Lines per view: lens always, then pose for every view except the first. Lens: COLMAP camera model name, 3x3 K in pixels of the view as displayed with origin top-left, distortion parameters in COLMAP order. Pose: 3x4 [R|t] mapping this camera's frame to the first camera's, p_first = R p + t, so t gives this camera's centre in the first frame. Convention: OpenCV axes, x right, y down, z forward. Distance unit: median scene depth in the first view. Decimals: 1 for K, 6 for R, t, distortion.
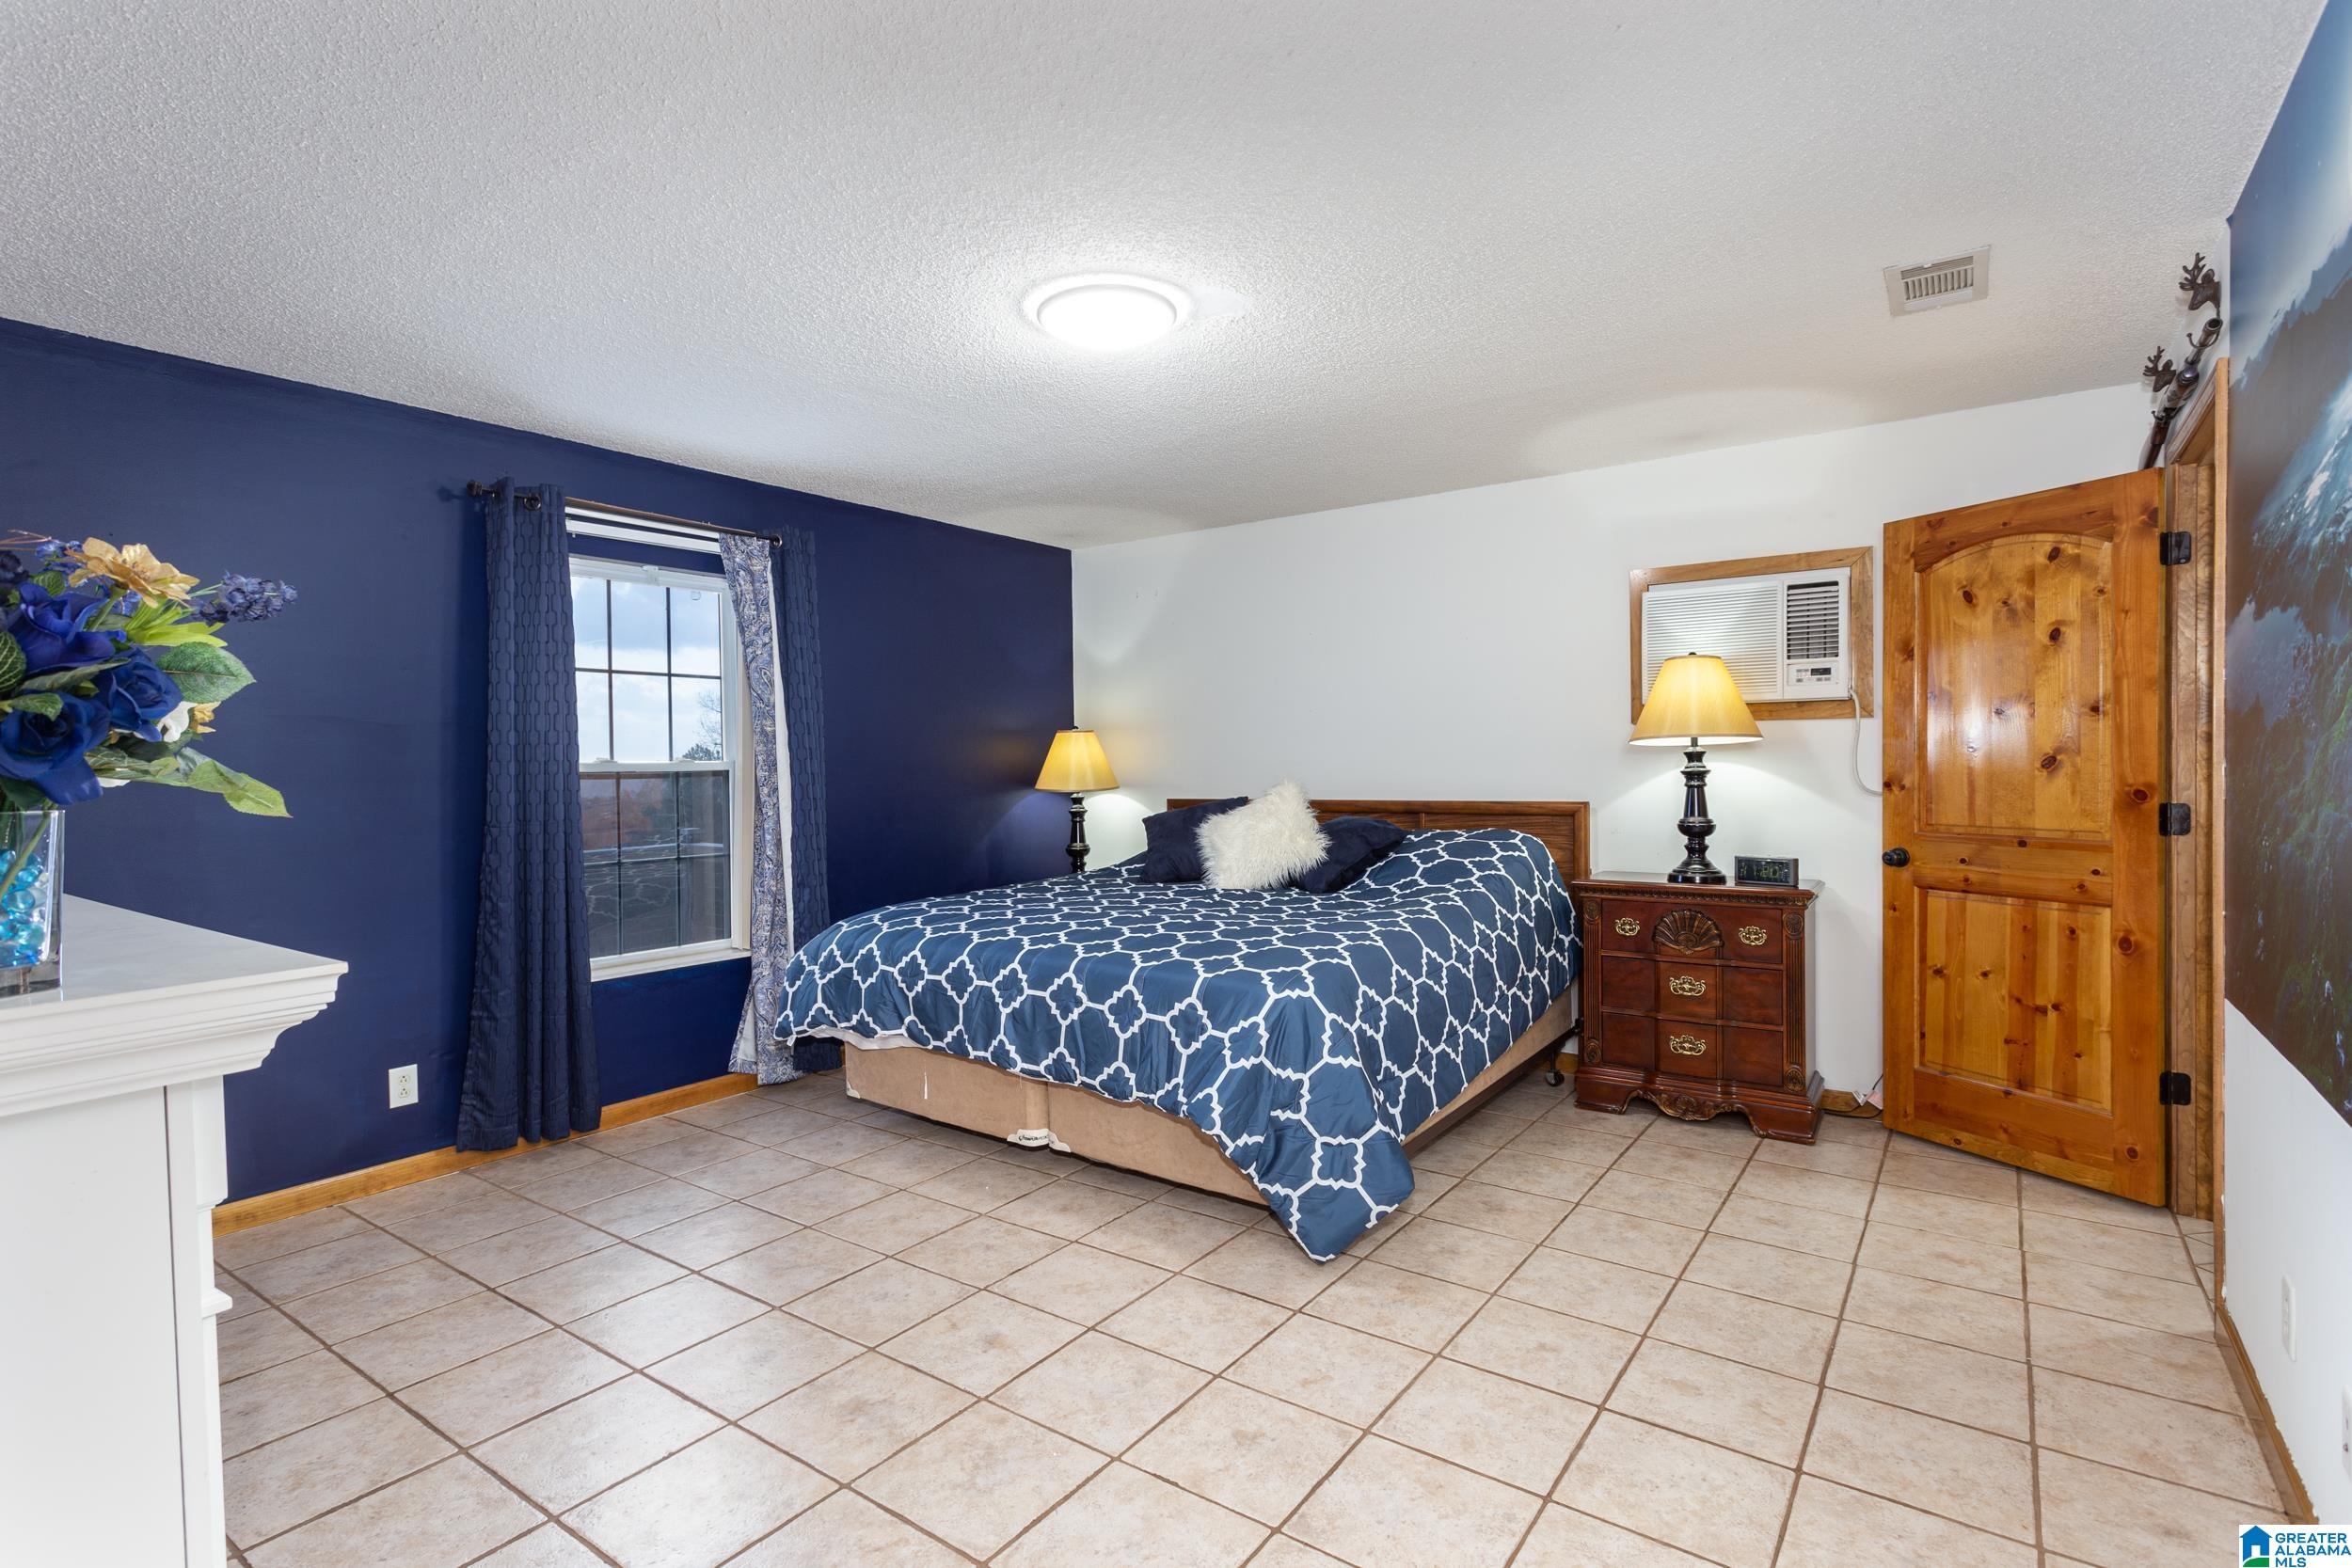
lens RADIAL K [[1127.9, 0, 1177.3], [0, 1127.9, 831.5], [0, 0, 1]] dist [-0.000656, -0.000678]
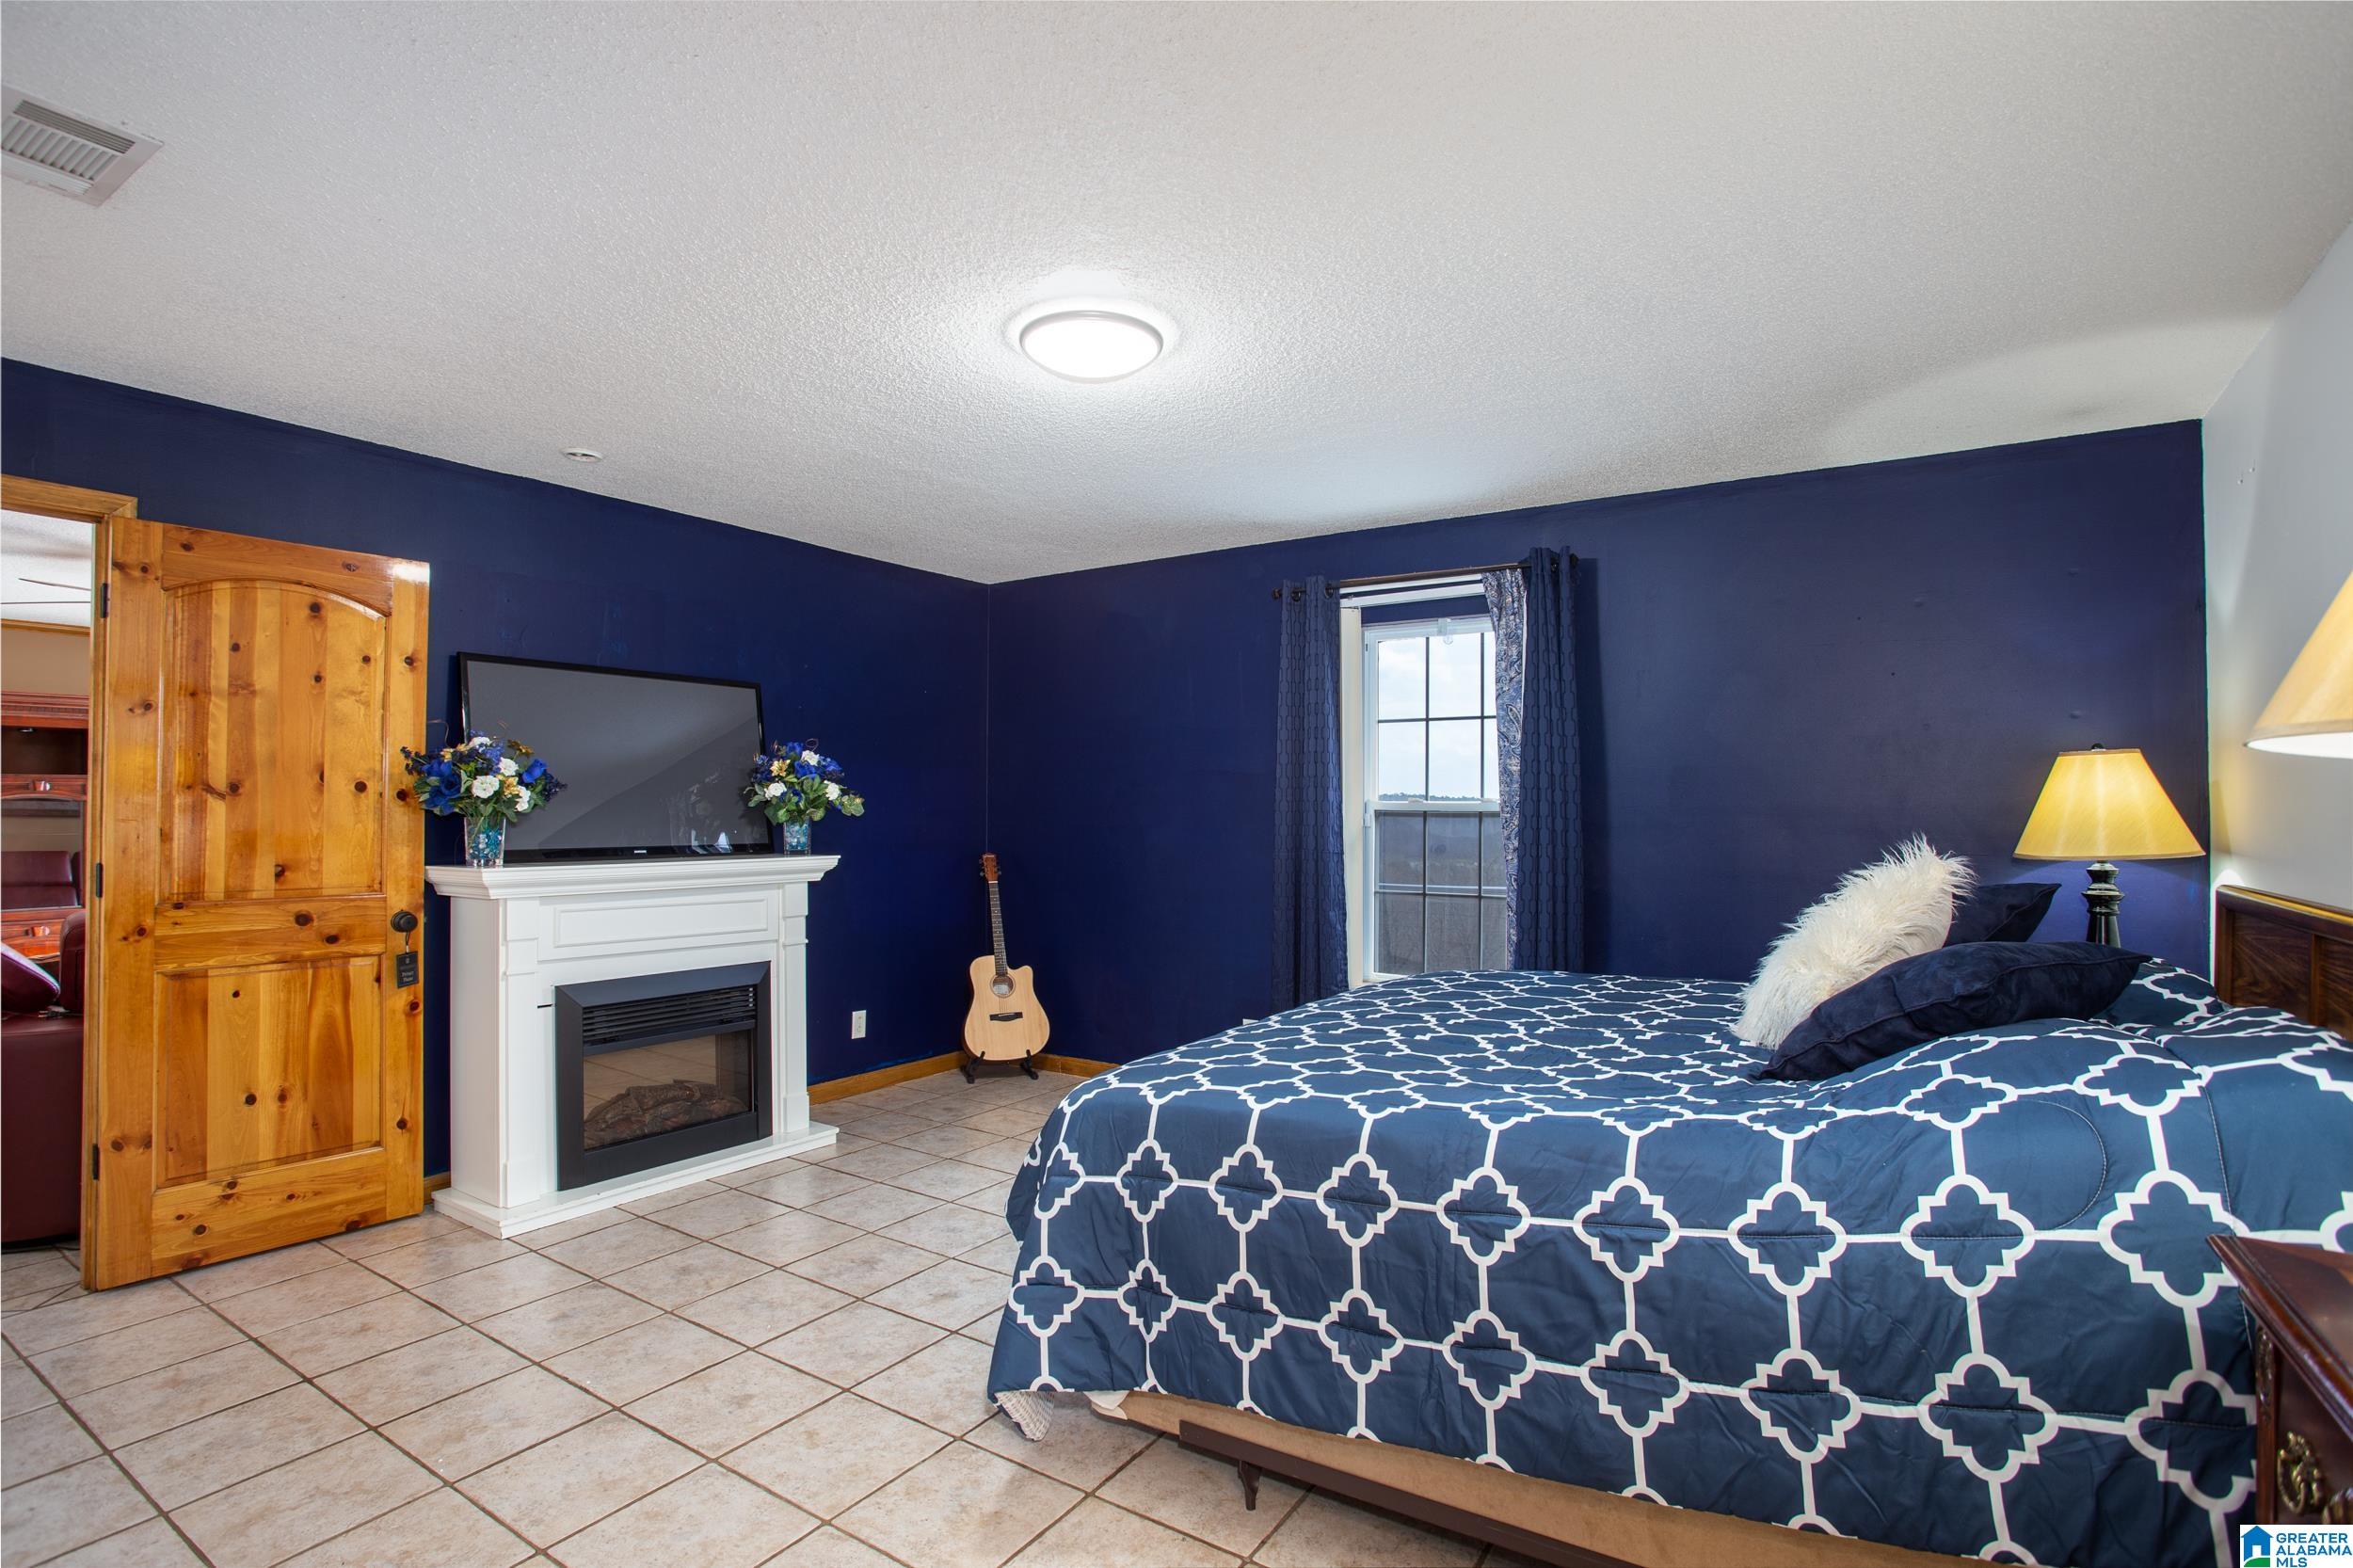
lens RADIAL K [[1167.0, 0, 1114.6], [0, 1167.0, 791.8], [0, 0, 1]] dist [-0.022678, 0.009427]
pose [[0.008892, -0.001836, -0.999959, 0.684343], [-0.067571, 0.997711, -0.002433, -0.050462], [0.997675, 0.067590, 0.008748, 0.740008]]
